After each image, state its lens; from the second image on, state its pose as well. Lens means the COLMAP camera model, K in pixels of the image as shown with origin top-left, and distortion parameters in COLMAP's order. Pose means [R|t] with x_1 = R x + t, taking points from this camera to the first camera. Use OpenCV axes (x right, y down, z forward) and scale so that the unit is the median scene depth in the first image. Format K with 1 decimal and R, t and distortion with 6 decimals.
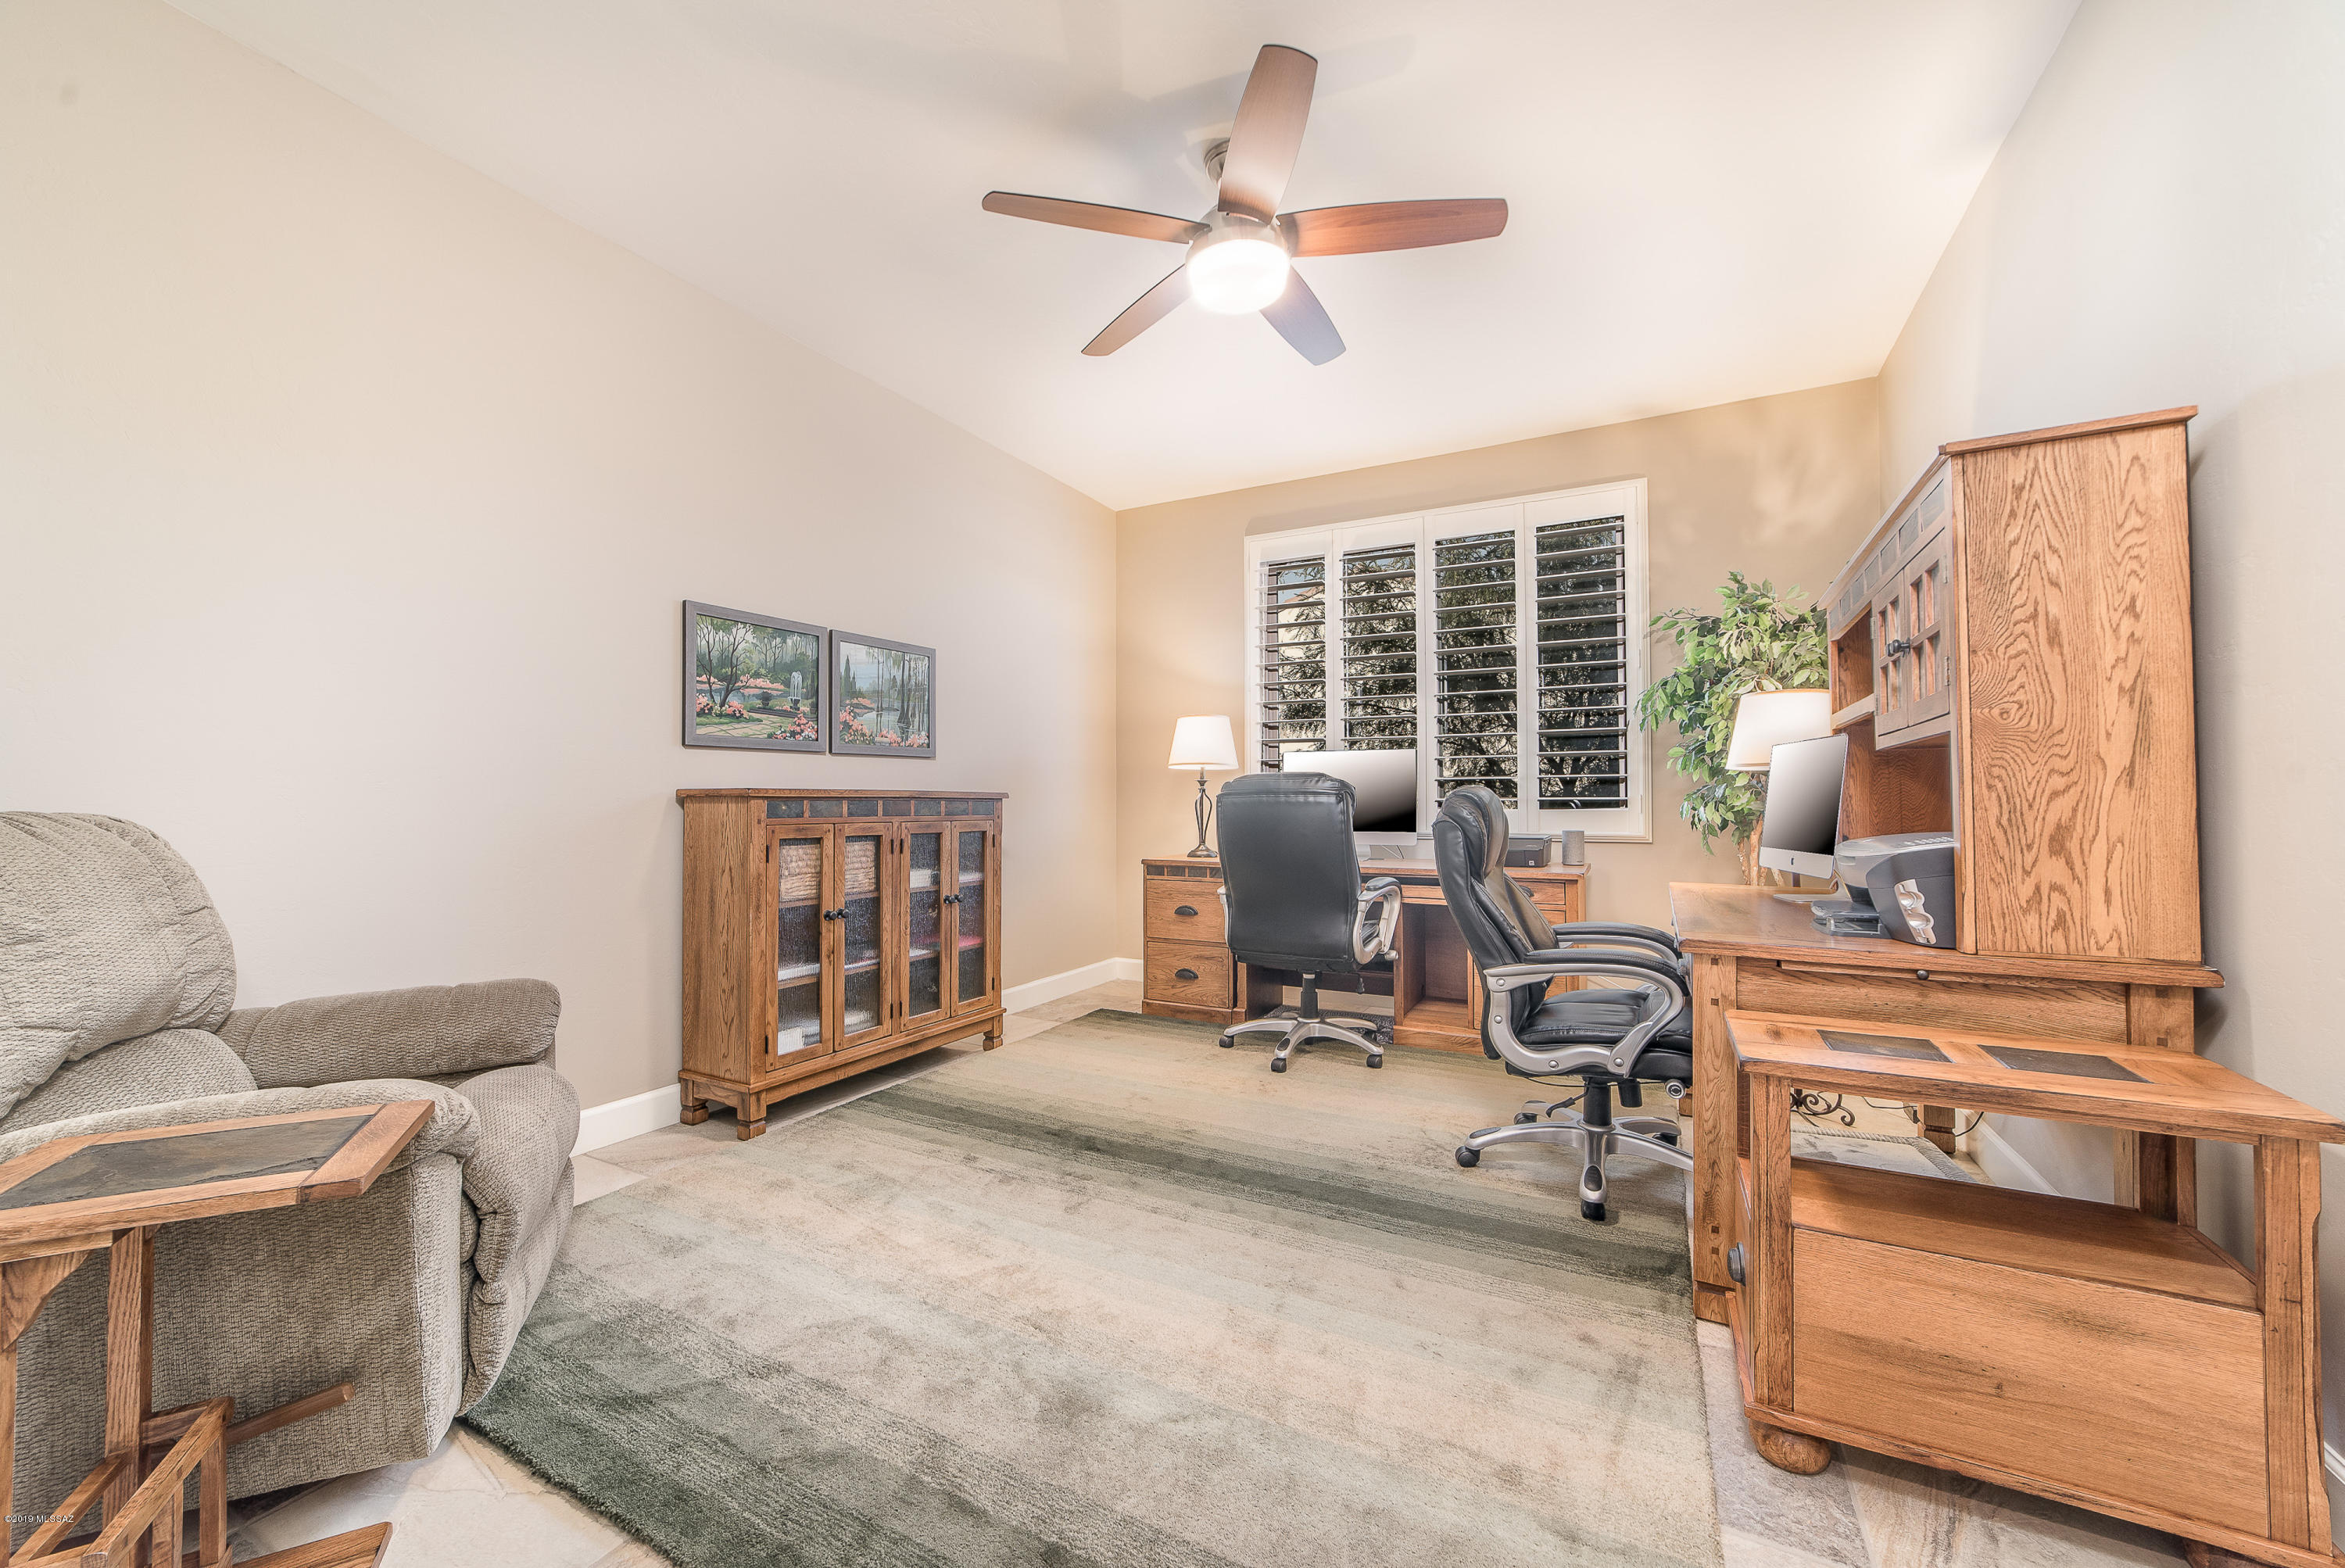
lens RADIAL K [[918.3, 0, 1172.5], [0, 918.3, 784.0], [0, 0, 1]] dist [-0.007826, 0.000392]
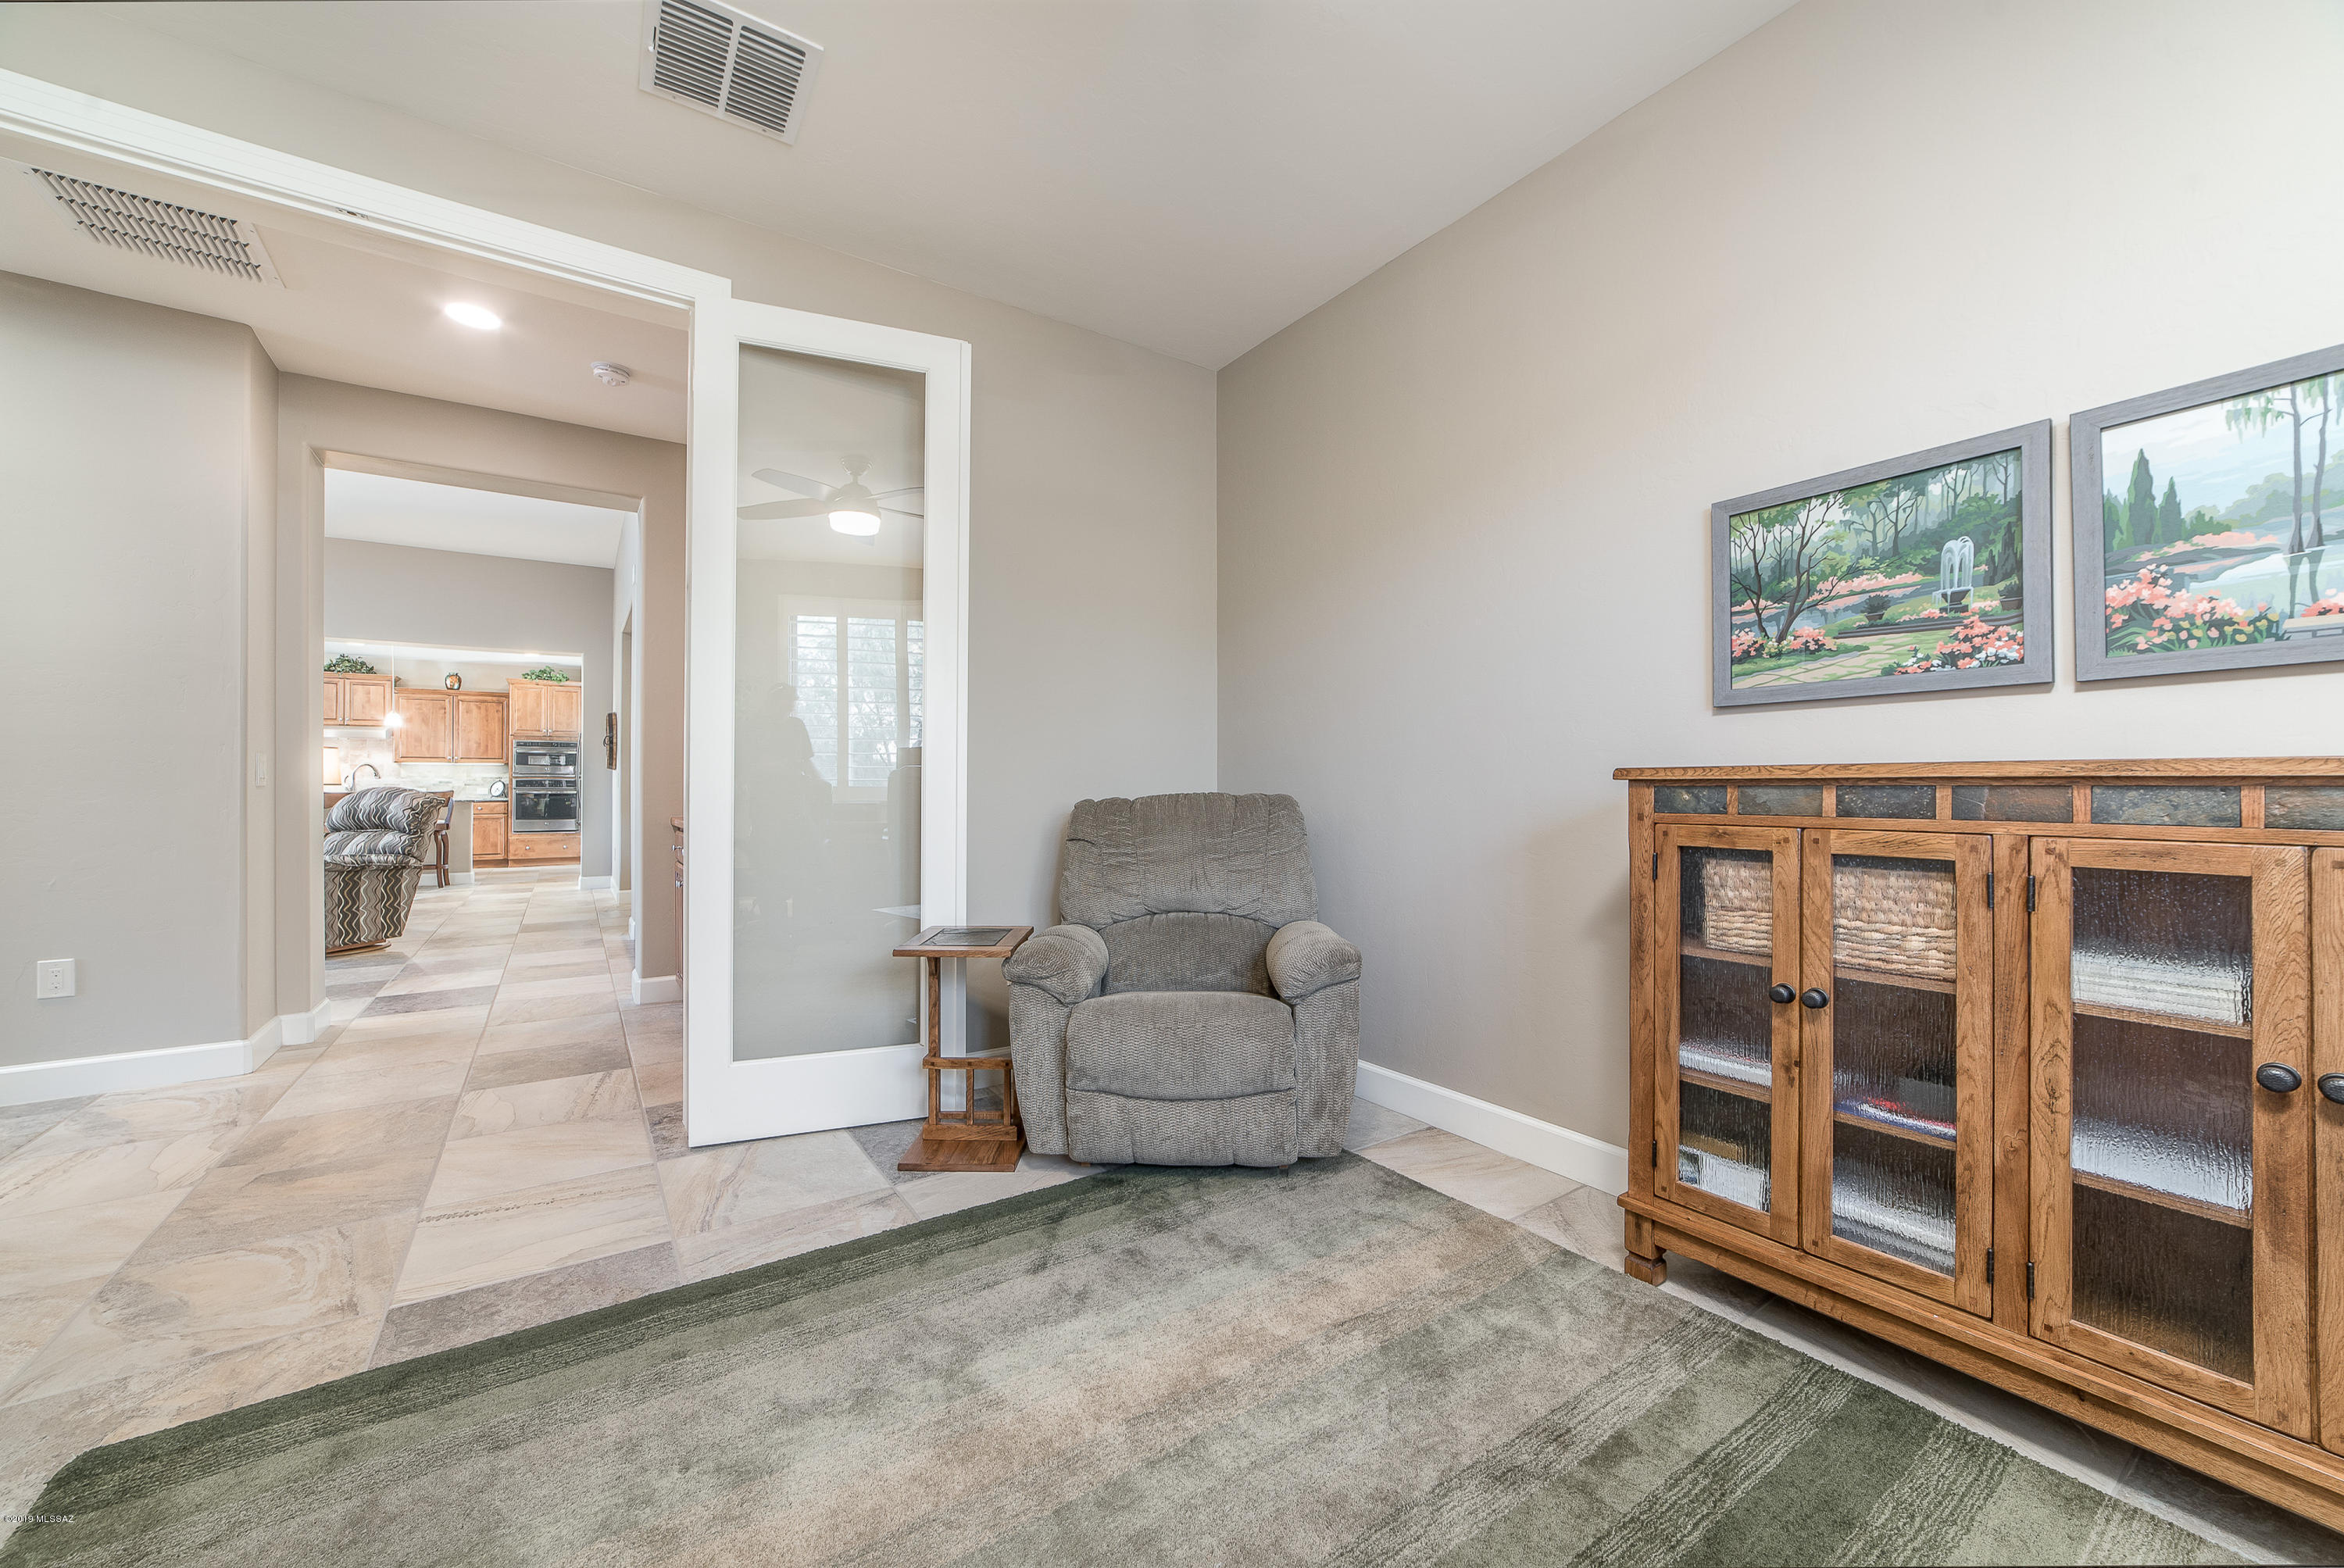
lens RADIAL K [[917.9, 0, 1172.0], [0, 917.9, 784.0], [0, 0, 1]] dist [-0.007826, 0.000392]
pose [[-0.479690, -0.002635, -0.877434, 0.272483], [0.016722, 0.999786, -0.012145, 0.016717], [0.877279, -0.020498, -0.479543, 0.904220]]
